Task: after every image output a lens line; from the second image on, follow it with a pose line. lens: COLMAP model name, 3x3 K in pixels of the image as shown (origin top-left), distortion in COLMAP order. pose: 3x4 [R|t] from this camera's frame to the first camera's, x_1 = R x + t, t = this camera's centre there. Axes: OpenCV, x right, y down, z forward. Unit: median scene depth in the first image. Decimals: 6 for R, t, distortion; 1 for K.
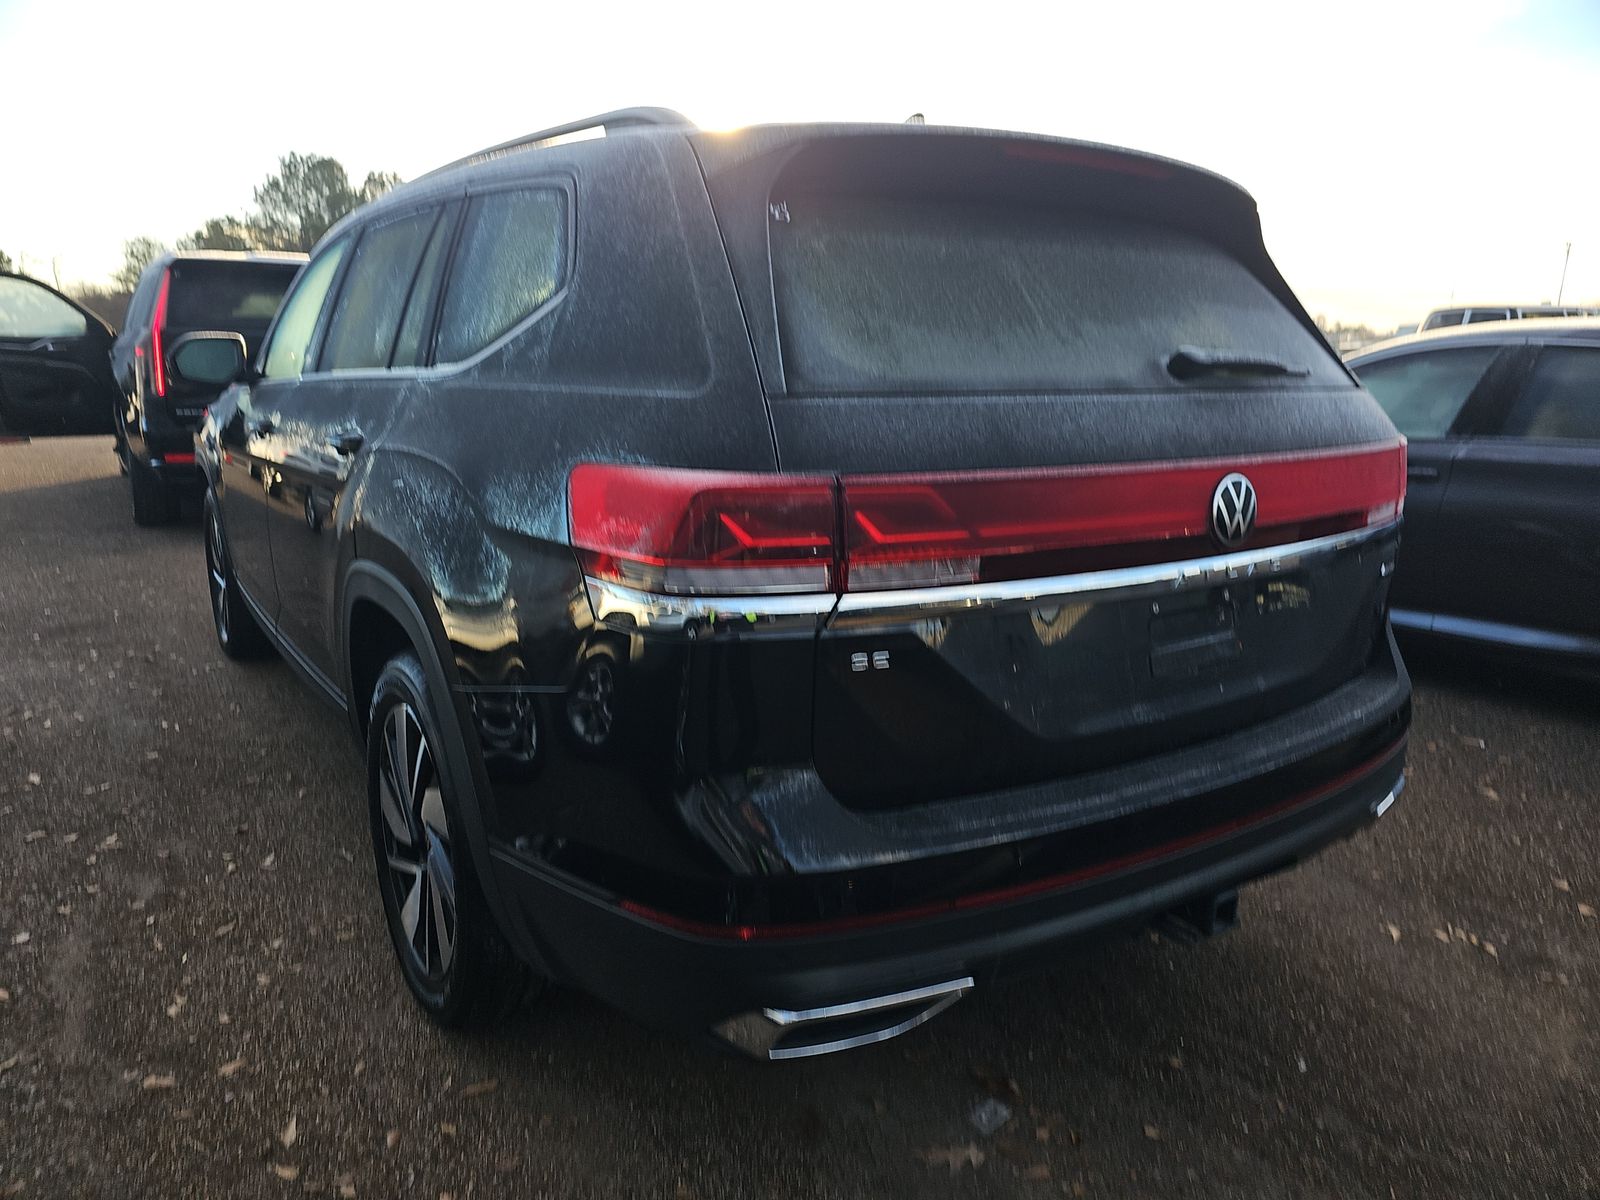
lens RADIAL K [[1051.6, 0, 800.1], [0, 1051.6, 629.1], [0, 0, 1]] dist [0.035205, -0.001358]
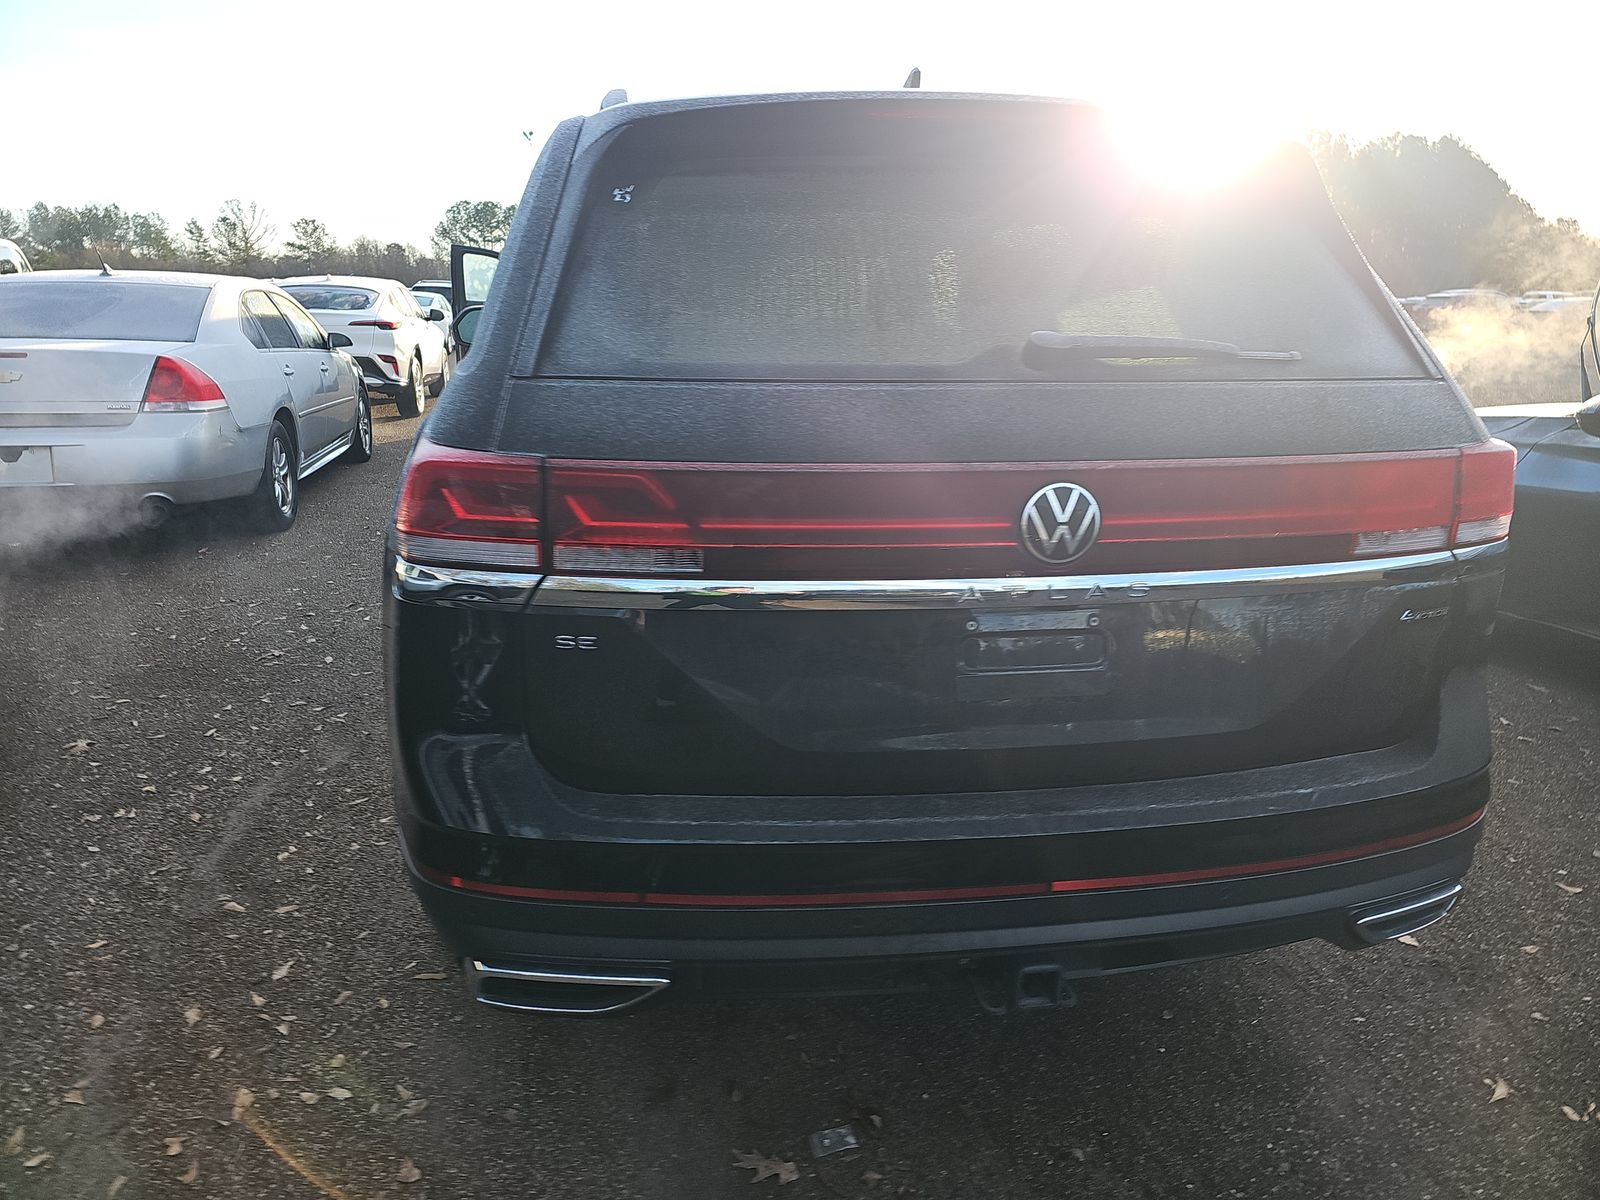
lens RADIAL K [[1057.7, 0, 777.3], [0, 1057.7, 606.9], [0, 0, 1]] dist [0.058810, 0.000349]
pose [[0.905451, 0.110702, -0.409760, 0.569901], [-0.104158, 0.993822, 0.038337, -0.054487], [0.411472, 0.007967, 0.911388, 0.126141]]
